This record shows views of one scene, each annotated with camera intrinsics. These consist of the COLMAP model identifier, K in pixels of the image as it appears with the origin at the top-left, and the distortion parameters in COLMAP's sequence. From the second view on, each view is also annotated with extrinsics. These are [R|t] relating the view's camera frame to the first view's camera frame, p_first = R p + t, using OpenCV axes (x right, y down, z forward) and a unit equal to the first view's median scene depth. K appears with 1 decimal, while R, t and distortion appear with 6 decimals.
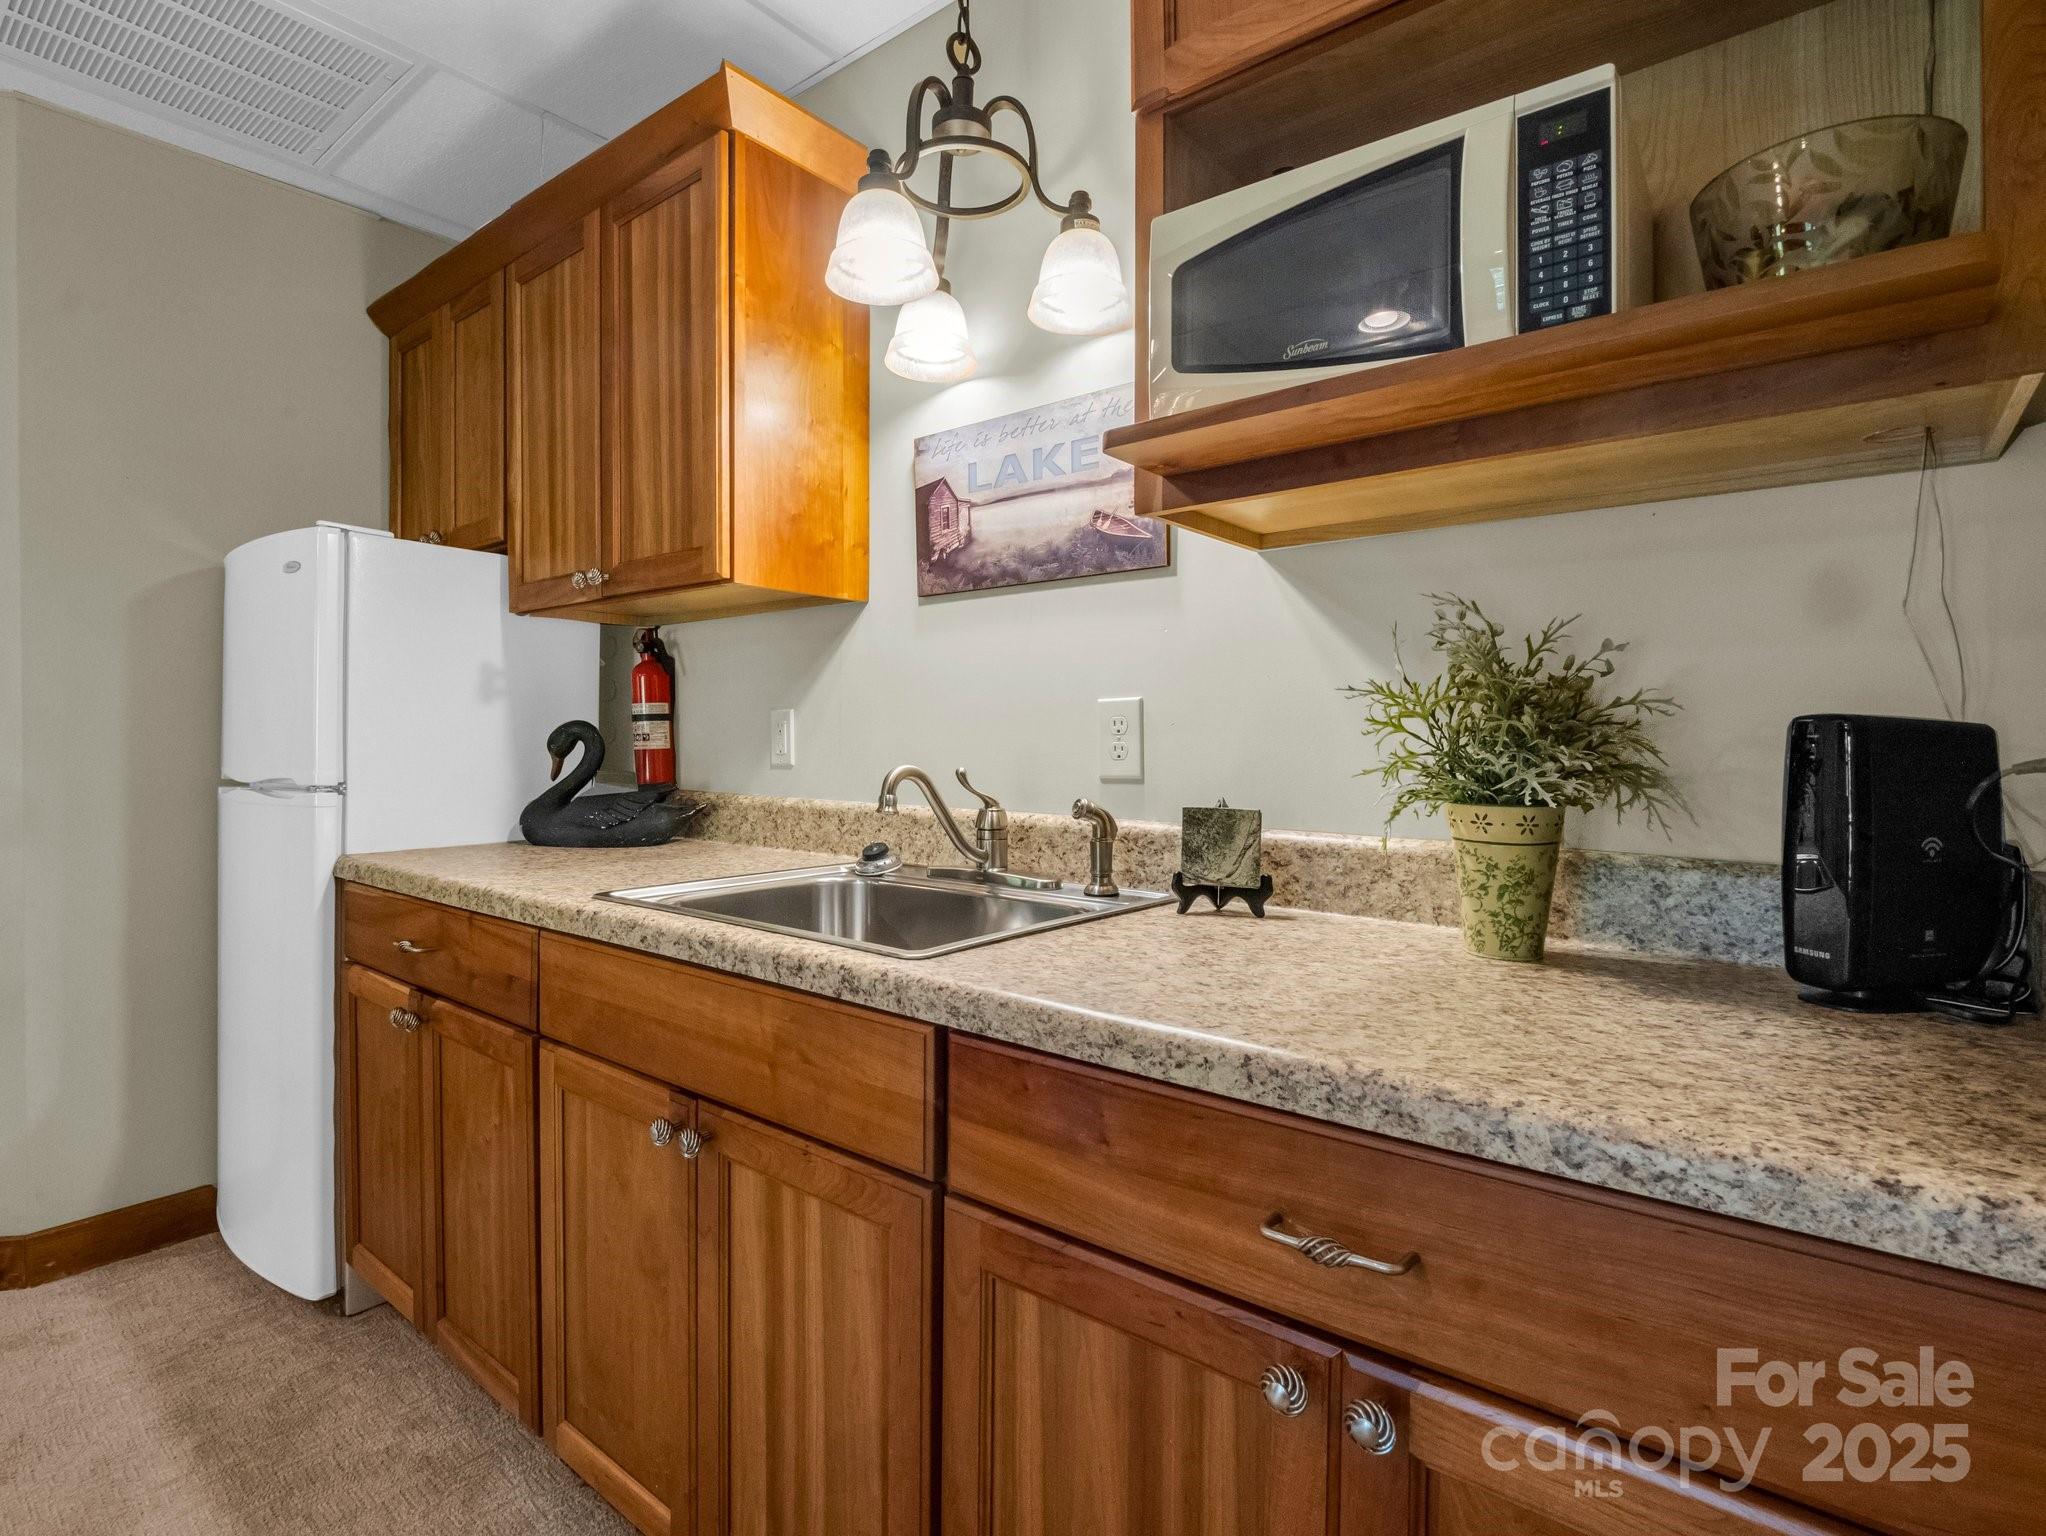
lens RADIAL K [[1023.7, 0, 1025.6], [0, 1023.7, 748.7], [0, 0, 1]] dist [0.000353, -0.000046]
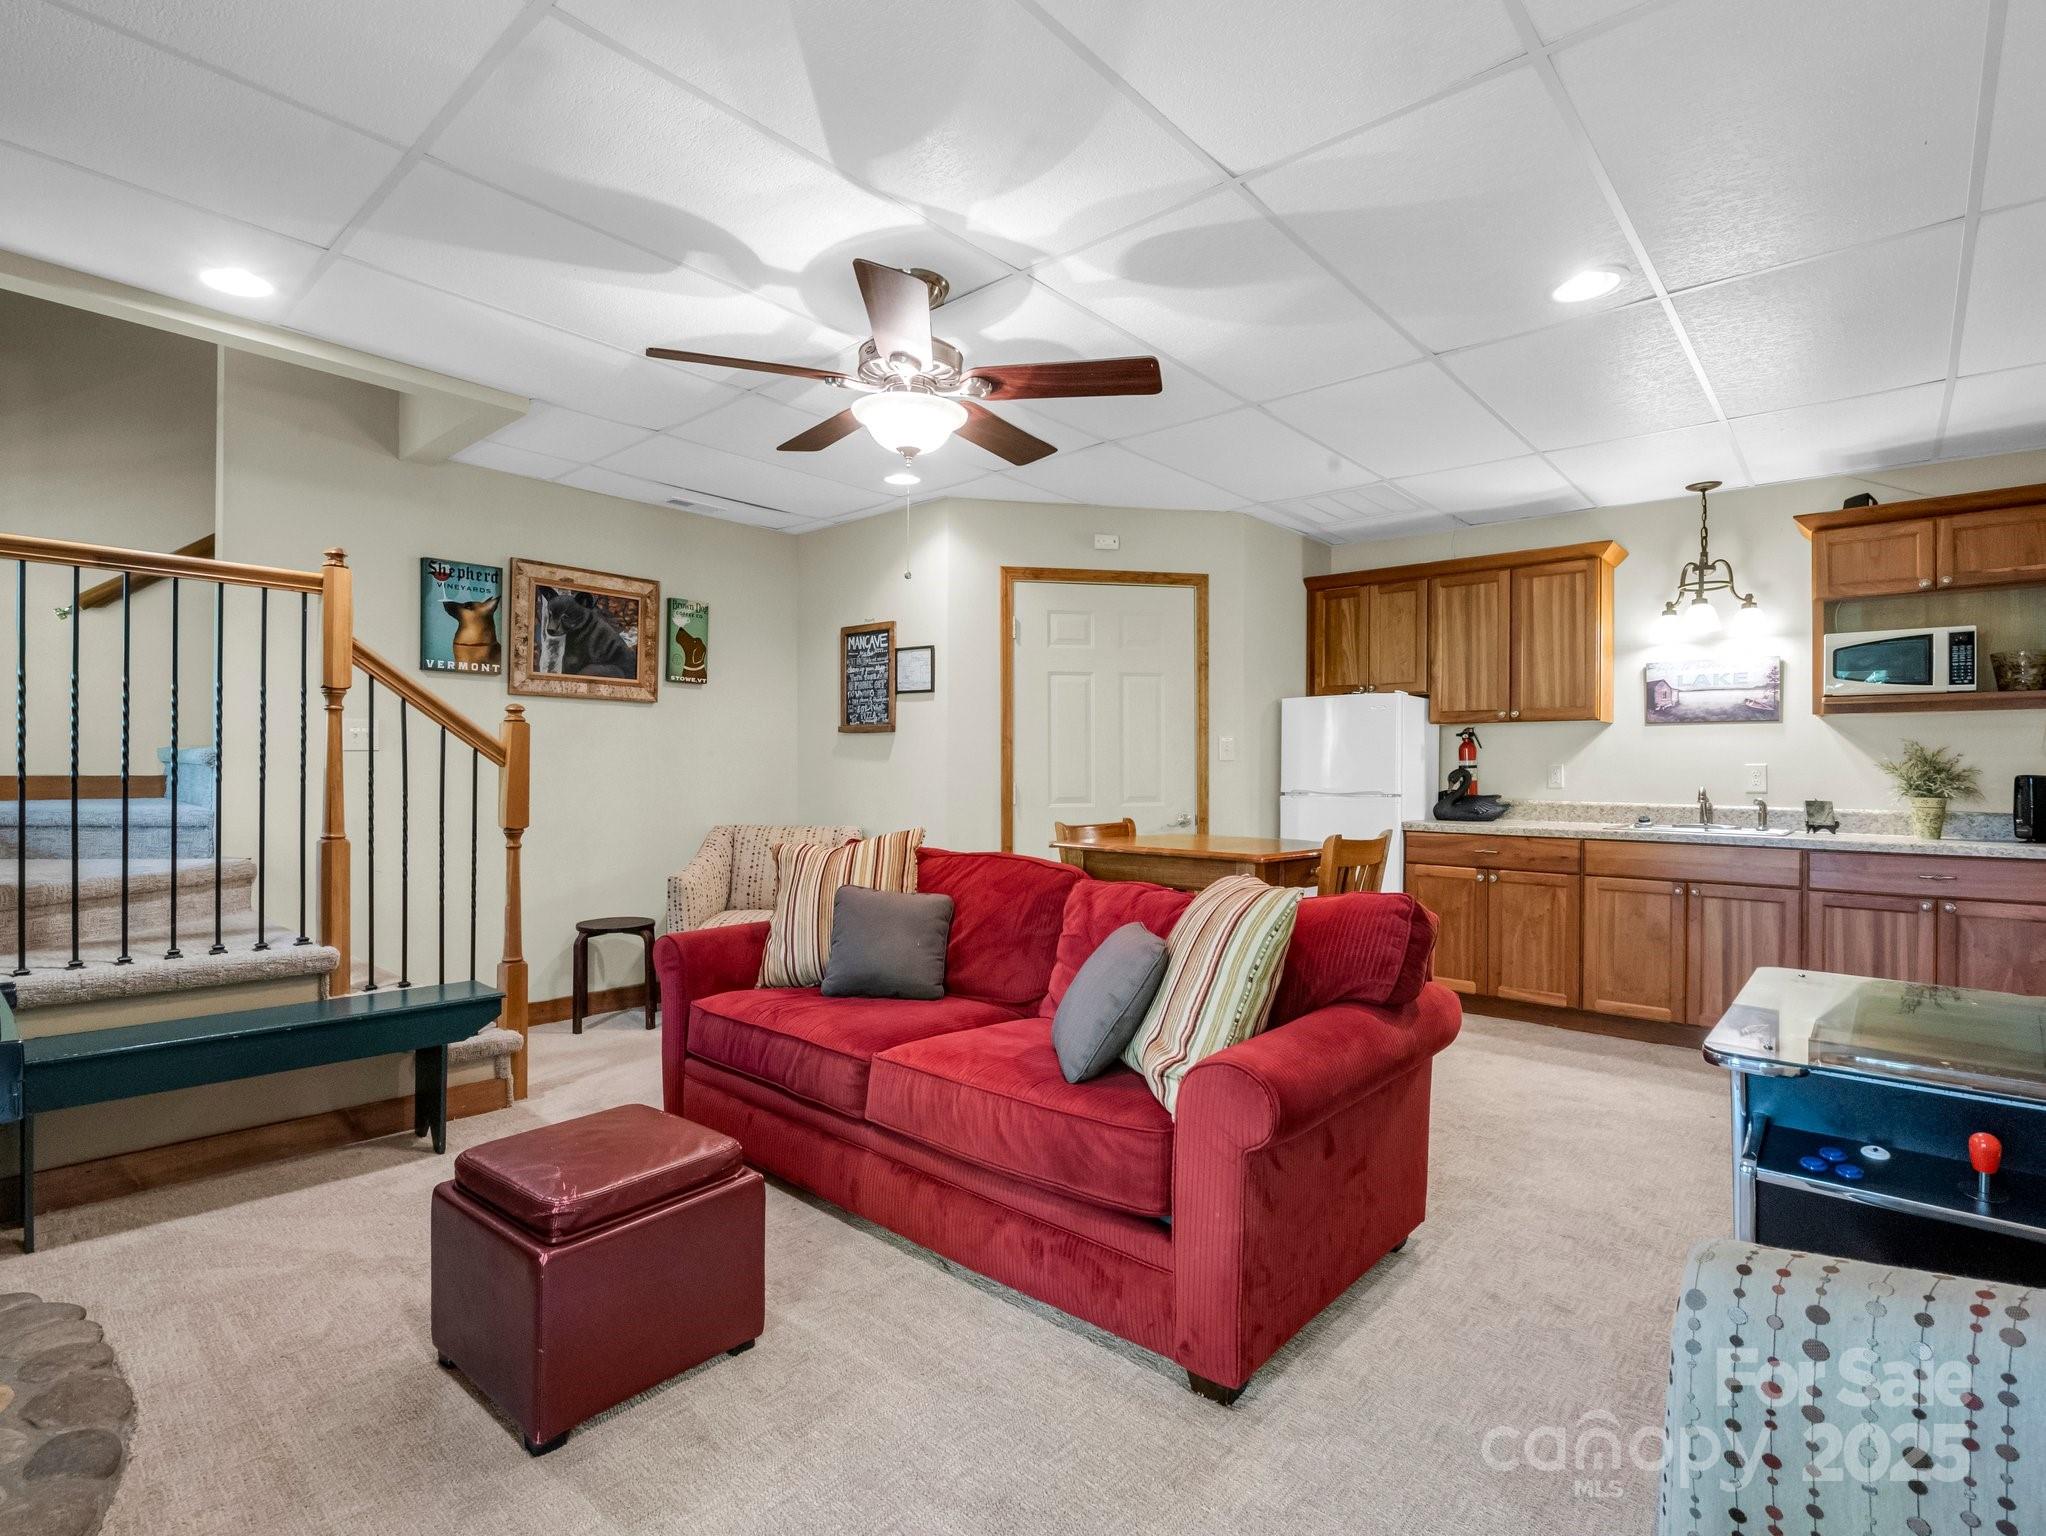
lens RADIAL K [[1009.7, 0, 1023.0], [0, 1009.7, 768.0], [0, 0, 1]] dist [-0.022160, 0.000053]
pose [[0.998970, 0.001090, -0.045372, -2.121893], [-0.001249, 0.999993, -0.003467, -0.030156], [0.045368, 0.003520, 0.998964, -2.185926]]
